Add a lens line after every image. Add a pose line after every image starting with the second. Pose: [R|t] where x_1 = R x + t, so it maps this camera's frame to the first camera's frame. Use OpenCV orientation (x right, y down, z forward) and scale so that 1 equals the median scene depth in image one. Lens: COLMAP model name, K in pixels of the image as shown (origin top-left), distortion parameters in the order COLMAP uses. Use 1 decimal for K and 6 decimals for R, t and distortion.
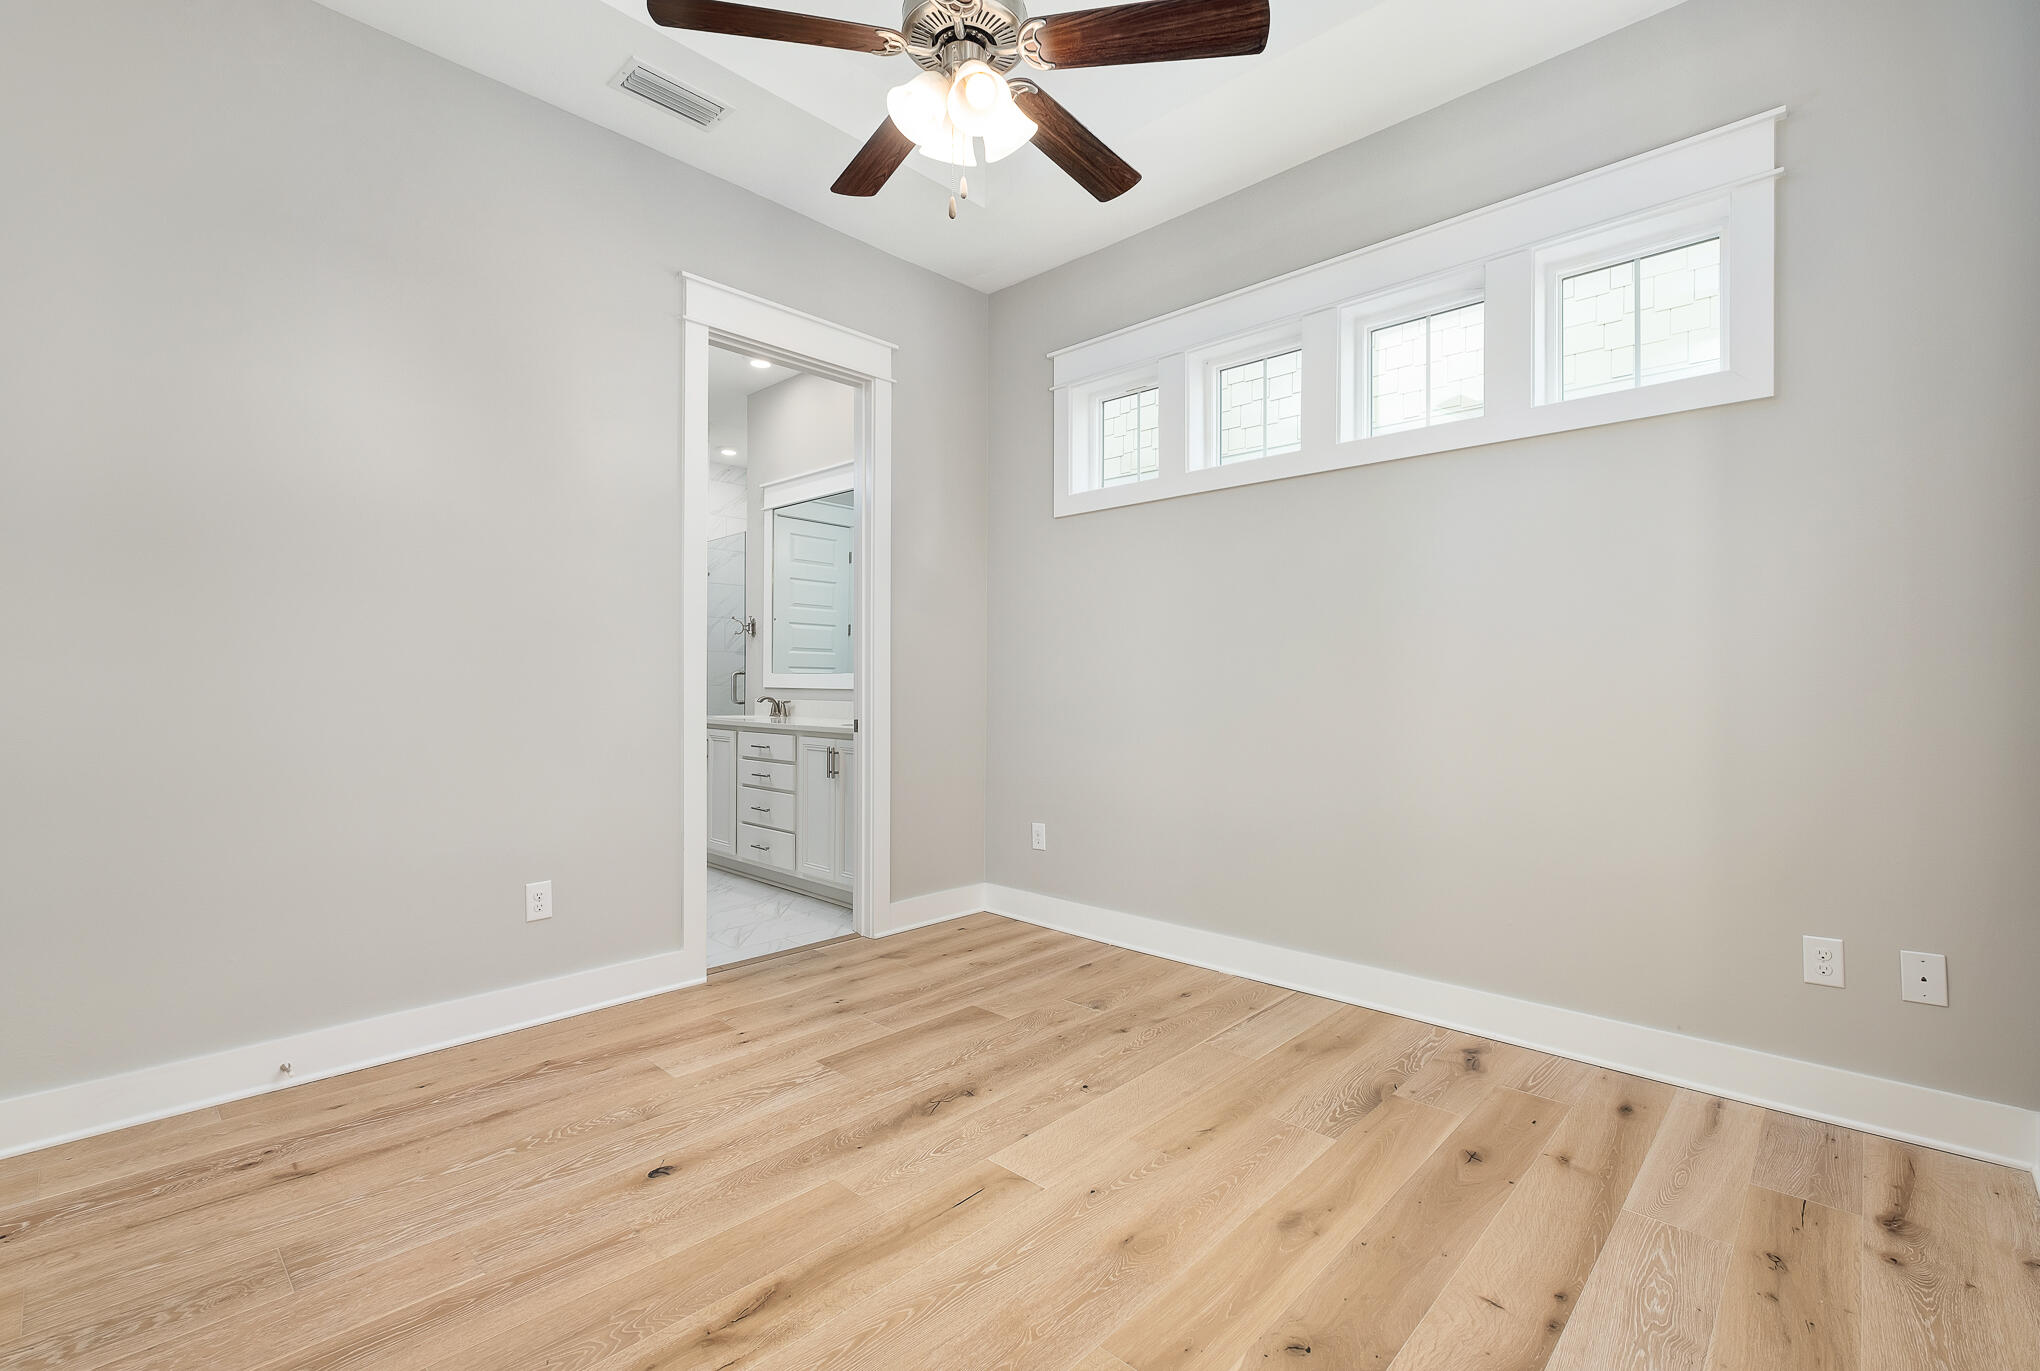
lens RADIAL K [[901.0, 0, 1018.2], [0, 901.0, 682.6], [0, 0, 1]] dist [-0.000481, -0.000396]
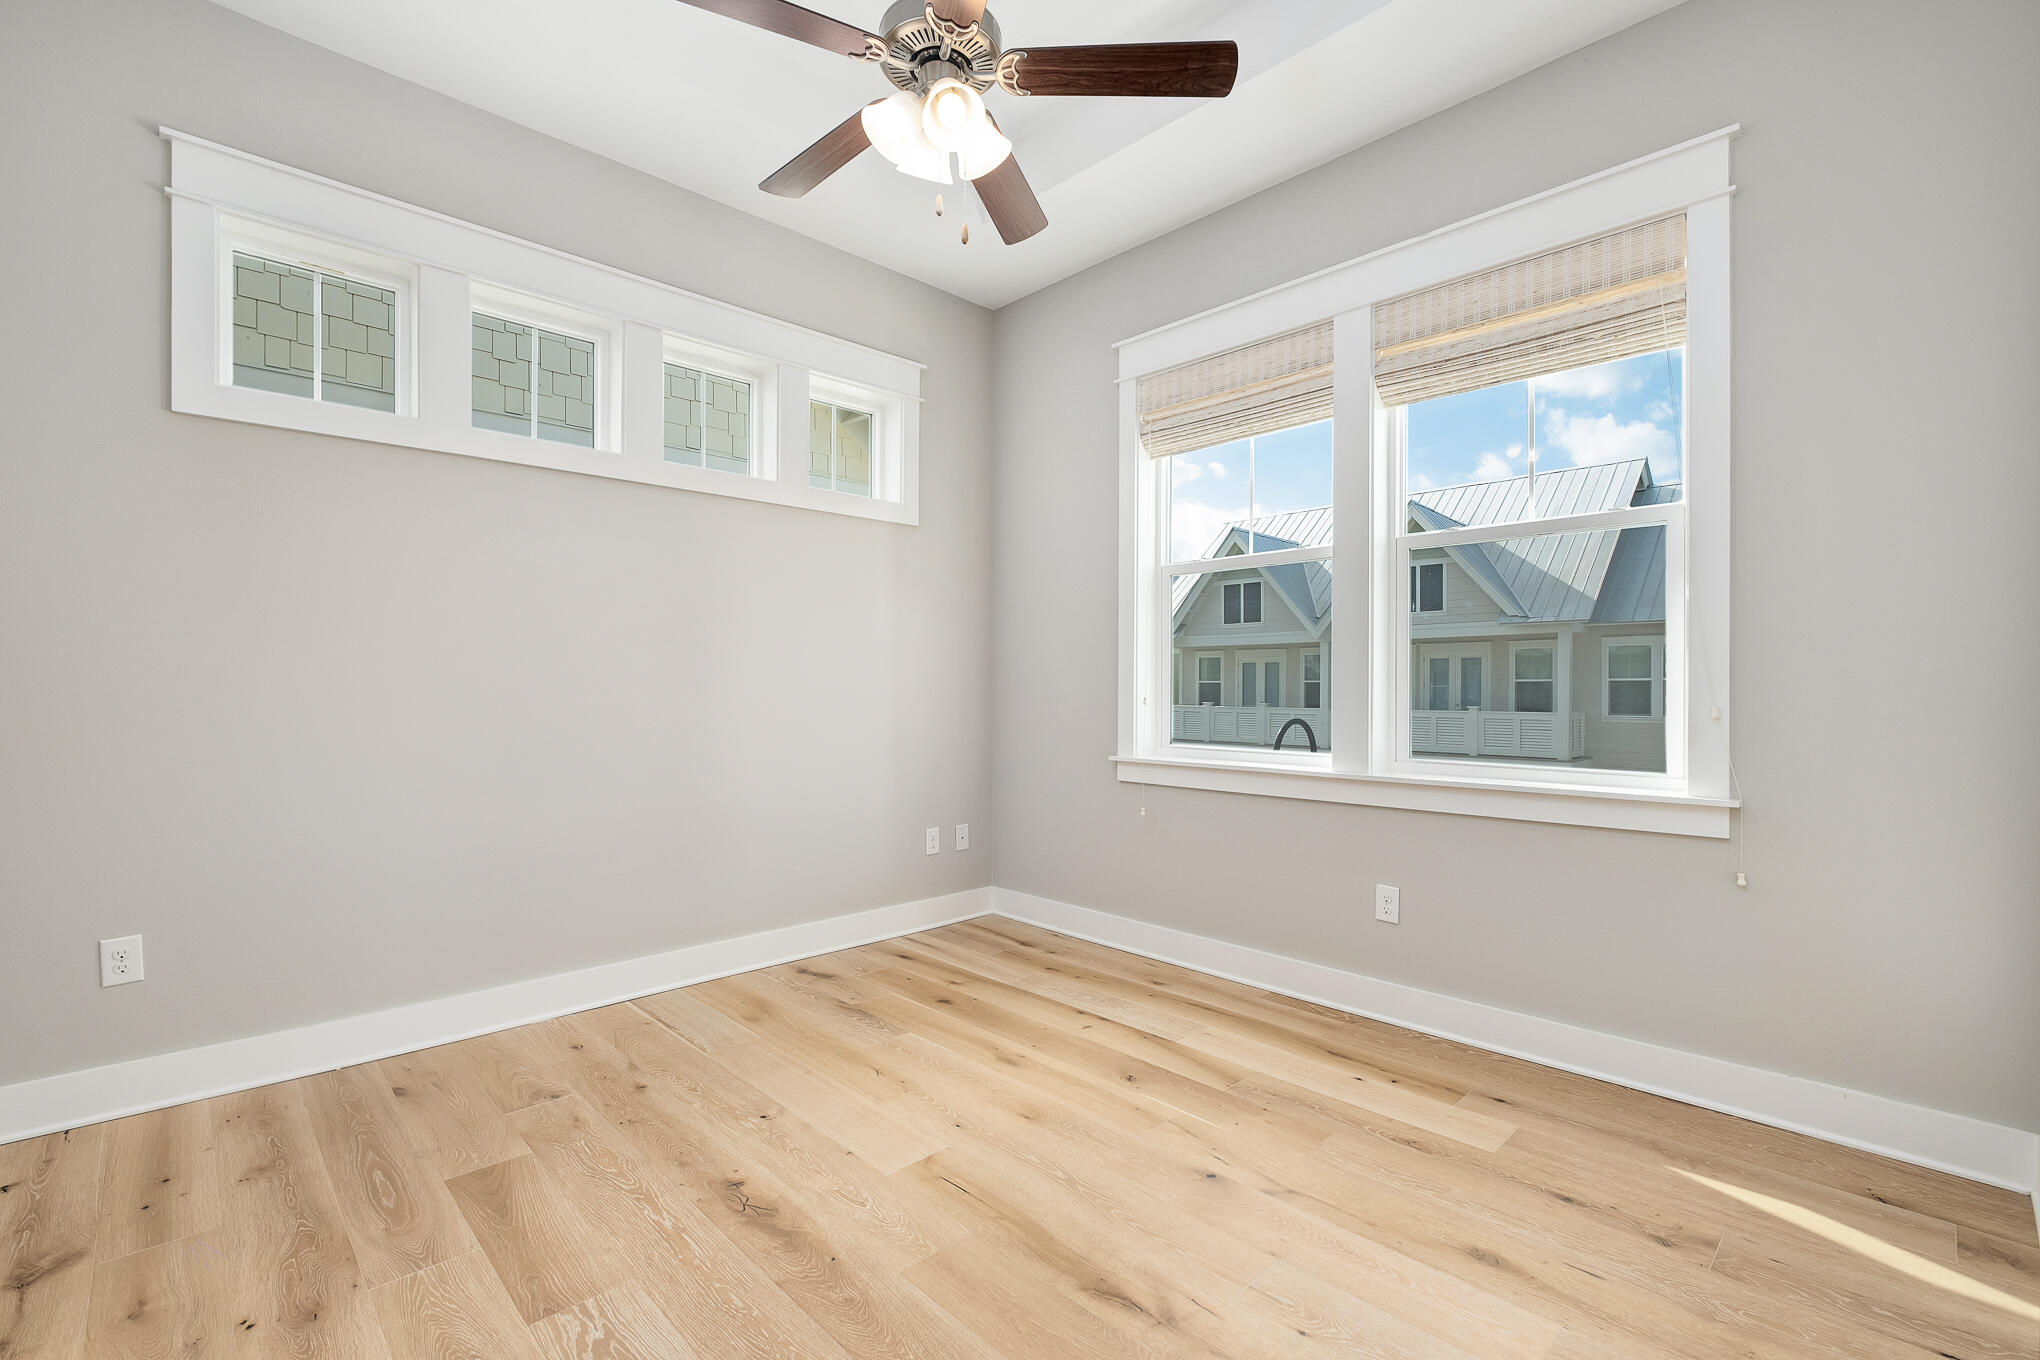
lens RADIAL K [[891.9, 0, 1012.4], [0, 891.9, 694.3], [0, 0, 1]] dist [-0.003457, -0.000667]
pose [[0.050900, -0.007156, 0.998678, -0.860427], [-0.001333, 0.999973, 0.007234, -0.002843], [-0.998703, -0.001700, 0.050889, 0.704752]]
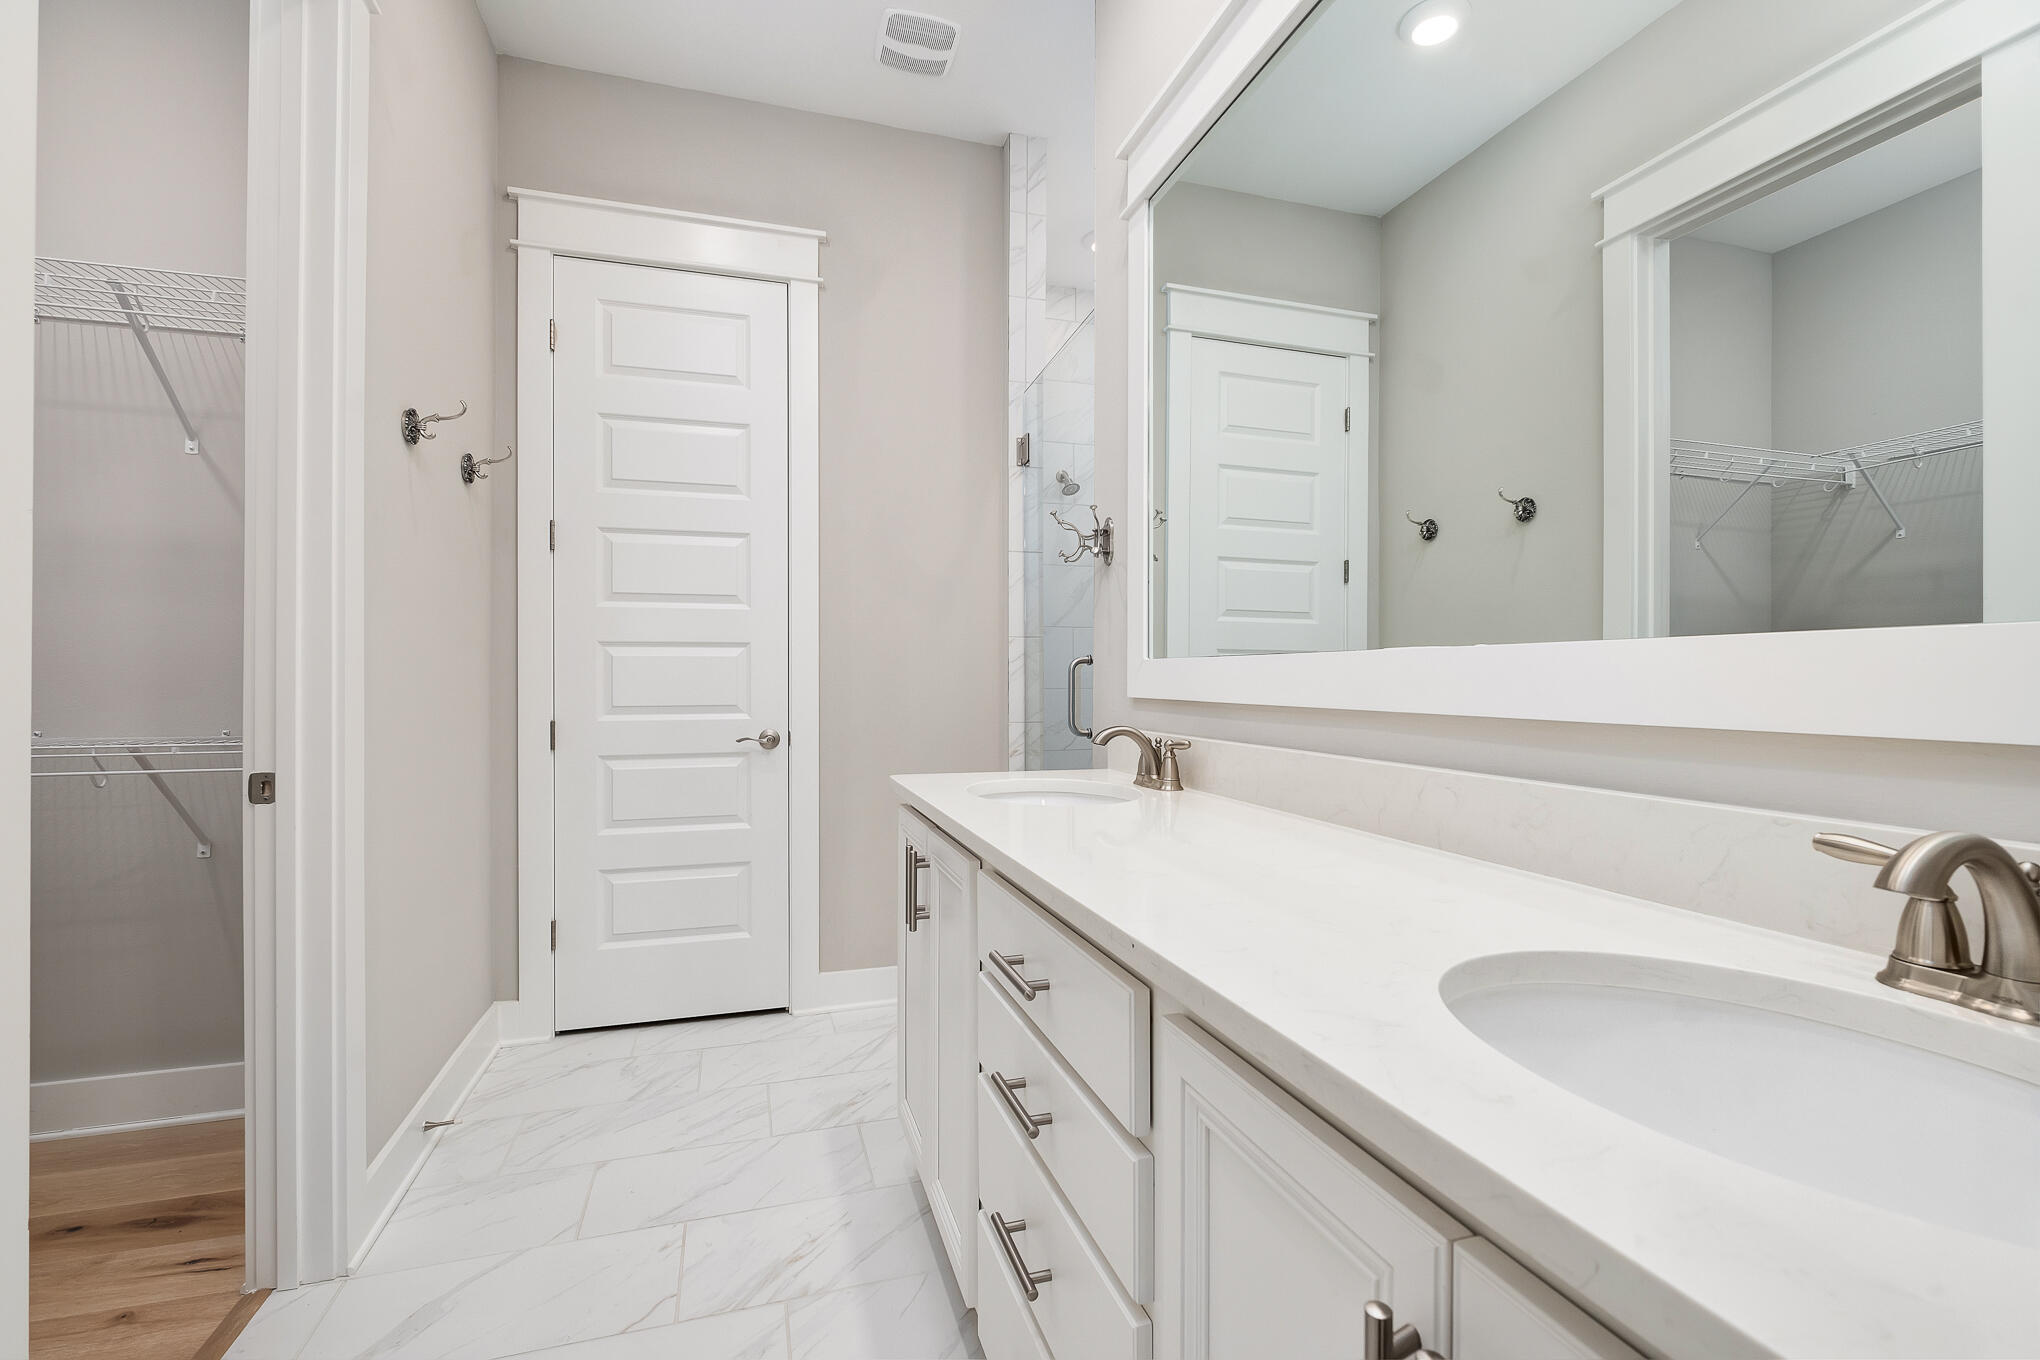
lens RADIAL K [[891.9, 0, 1019.0], [0, 891.9, 680.1], [0, 0, 1]] dist [-0.003457, -0.000667]
pose [[0.871897, -0.002377, -0.489684, -0.331834], [0.000271, 0.999990, -0.004372, -0.001365], [0.489690, 0.003679, 0.871889, 1.535113]]
